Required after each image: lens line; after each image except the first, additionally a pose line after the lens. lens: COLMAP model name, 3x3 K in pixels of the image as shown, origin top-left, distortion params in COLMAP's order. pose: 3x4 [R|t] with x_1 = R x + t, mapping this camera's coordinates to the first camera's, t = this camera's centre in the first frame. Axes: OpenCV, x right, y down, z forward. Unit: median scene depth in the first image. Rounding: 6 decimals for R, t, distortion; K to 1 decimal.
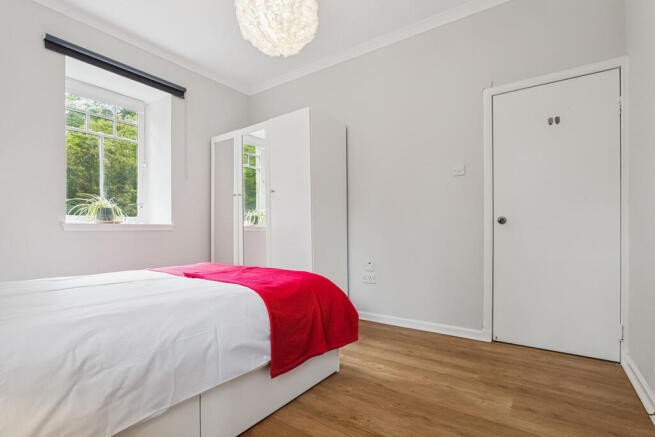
lens RADIAL K [[306.5, 0, 324.1], [0, 306.5, 229.5], [0, 0, 1]] dist [-0.016666, 0.000194]
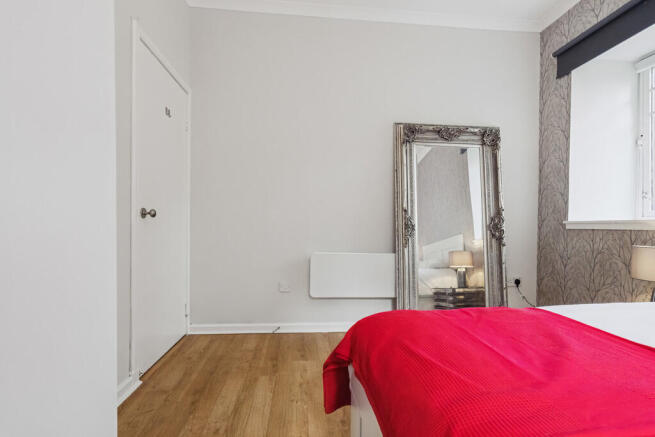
lens RADIAL K [[306.5, 0, 324.1], [0, 306.5, 229.5], [0, 0, 1]] dist [-0.016666, 0.000194]
pose [[-0.648245, -0.018926, 0.761196, -0.372339], [-0.008670, 0.999810, 0.017476, -0.019706], [-0.761382, 0.004729, -0.648286, 1.472034]]
